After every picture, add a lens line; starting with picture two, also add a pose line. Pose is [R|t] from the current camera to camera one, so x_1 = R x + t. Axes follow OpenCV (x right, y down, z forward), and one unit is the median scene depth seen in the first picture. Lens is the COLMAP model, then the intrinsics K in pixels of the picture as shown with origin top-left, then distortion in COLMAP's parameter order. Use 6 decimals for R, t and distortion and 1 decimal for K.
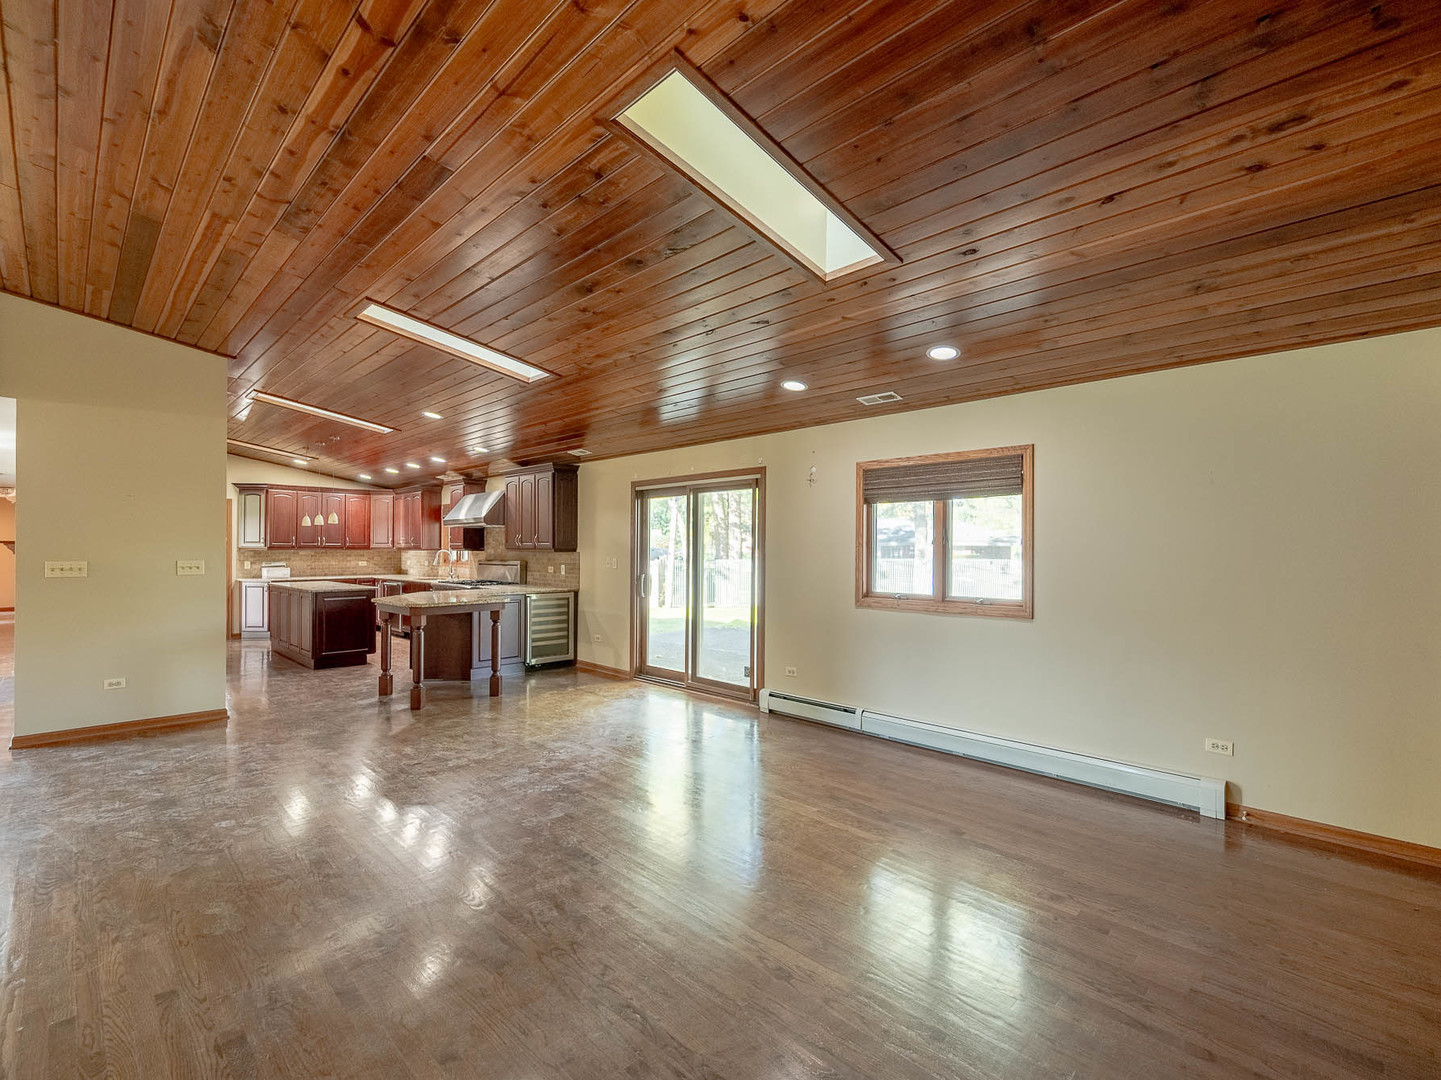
lens RADIAL K [[660.0, 0, 715.1], [0, 660.0, 537.2], [0, 0, 1]] dist [-0.000689, 0.000112]
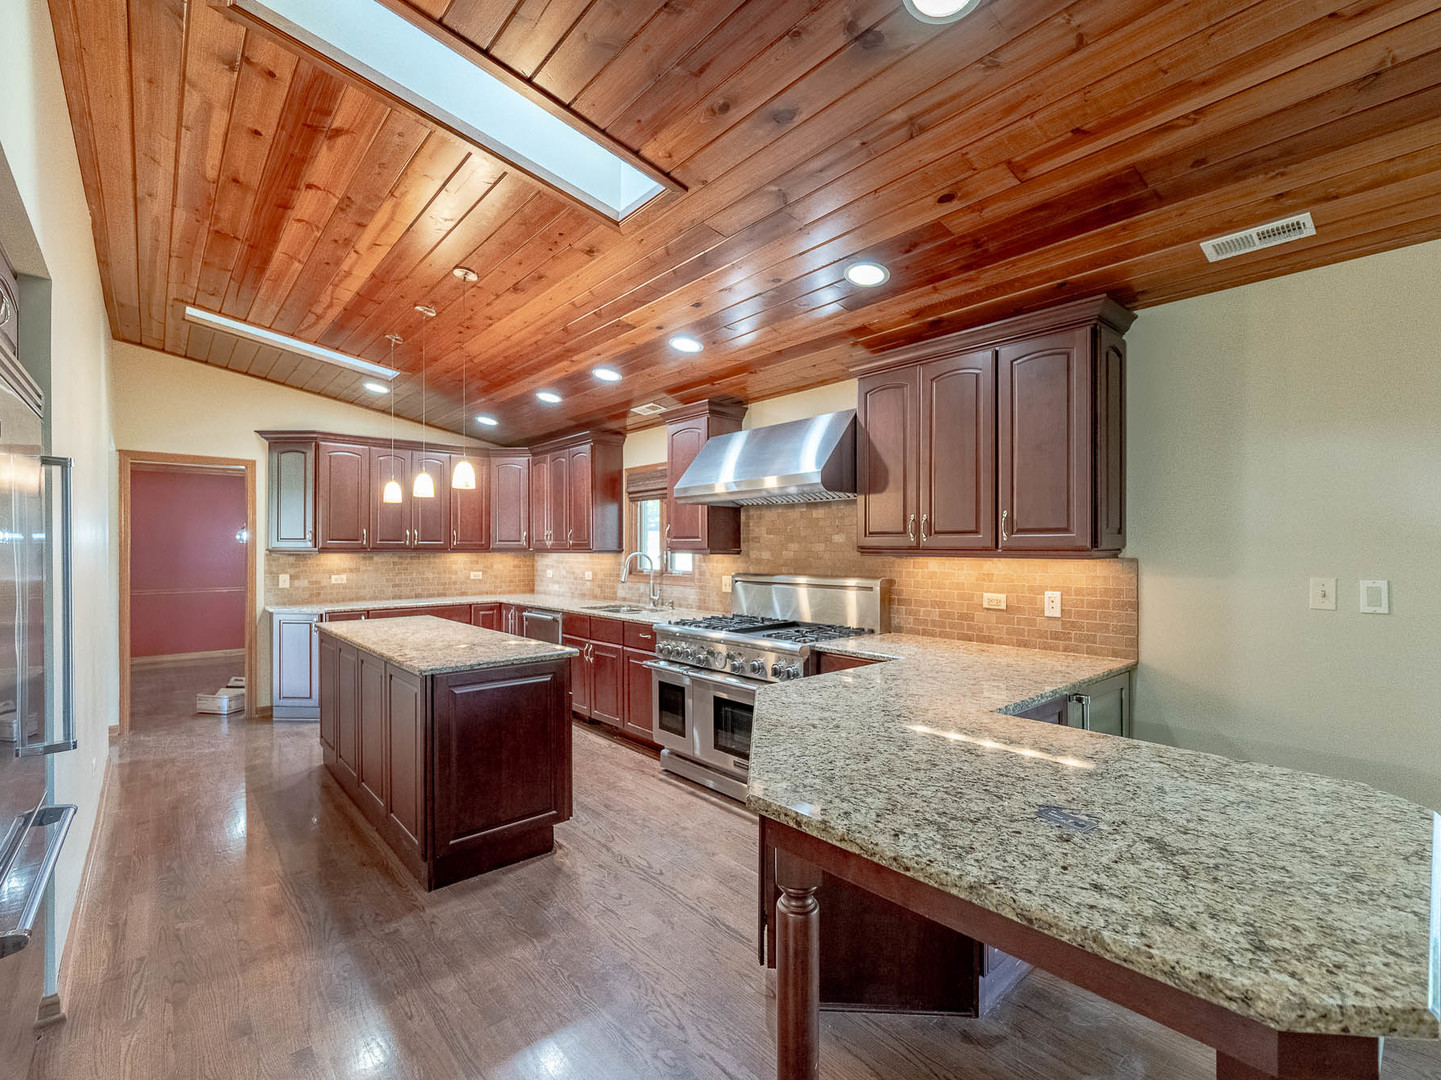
lens RADIAL K [[660.0, 0, 720.1], [0, 660.0, 545.7], [0, 0, 1]] dist [-0.000689, 0.000112]
pose [[0.997659, -0.002255, -0.068346, -0.333937], [0.003045, 0.999930, 0.011460, 0.008583], [0.068316, -0.011641, 0.997596, 0.515373]]
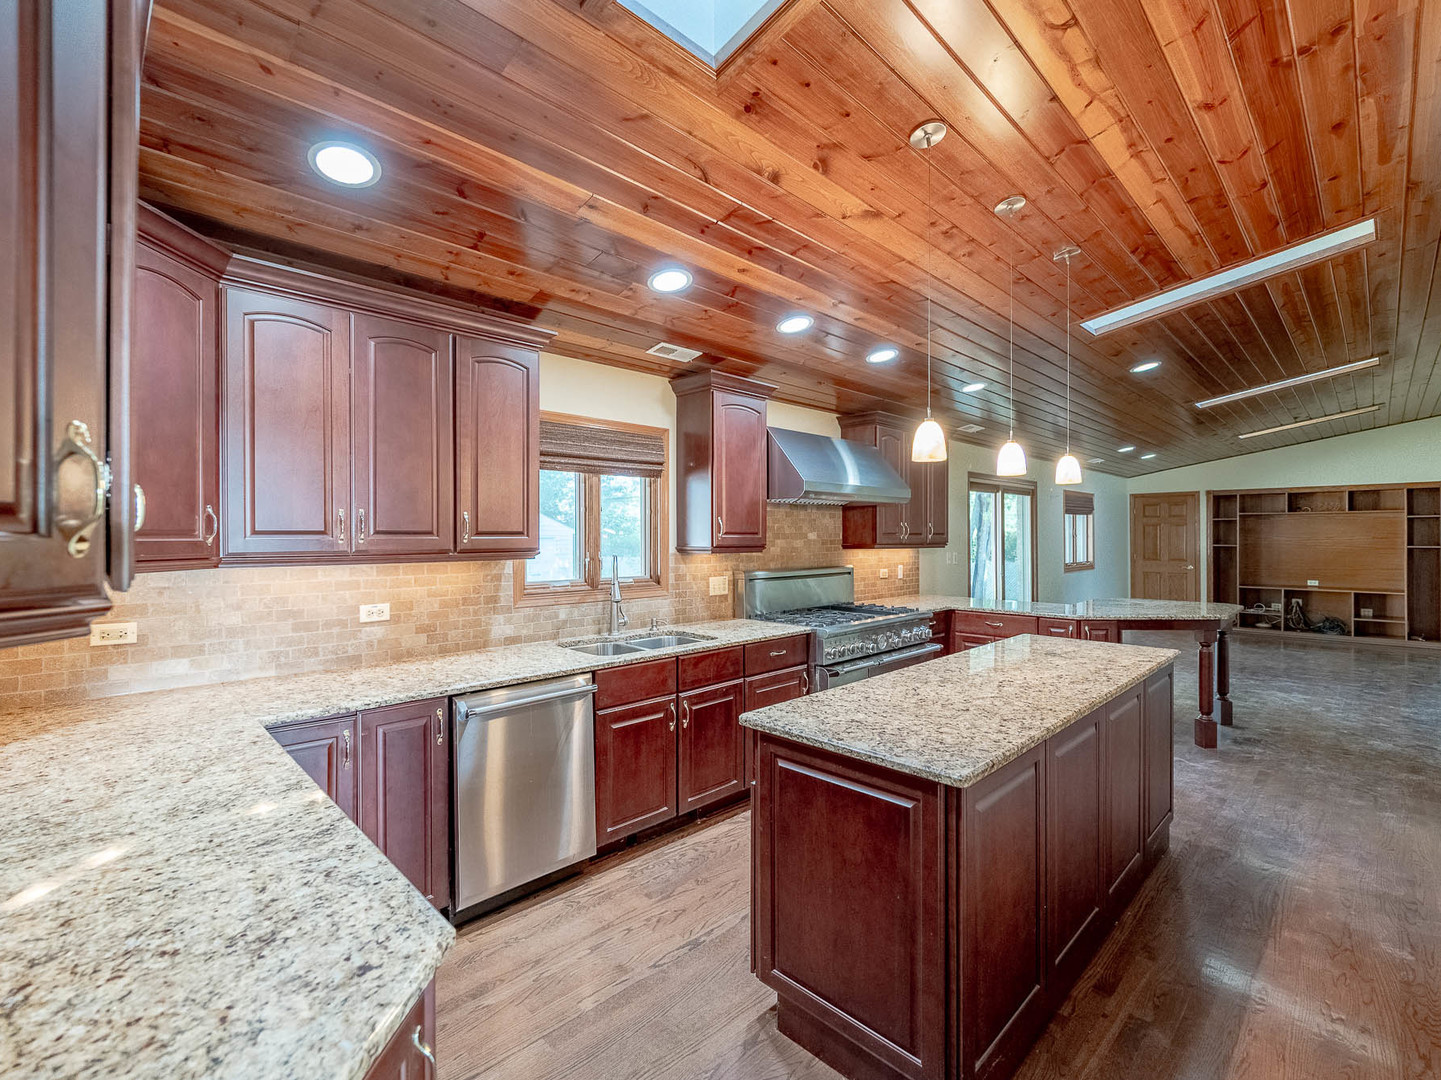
lens RADIAL K [[660.0, 0, 719.1], [0, 660.0, 543.5], [0, 0, 1]] dist [-0.000689, 0.000112]
pose [[0.000907, 0.002437, 0.999997, -0.773365], [0.002982, 0.999993, -0.002440, 0.015591], [-0.999995, 0.002984, 0.000900, 0.981824]]
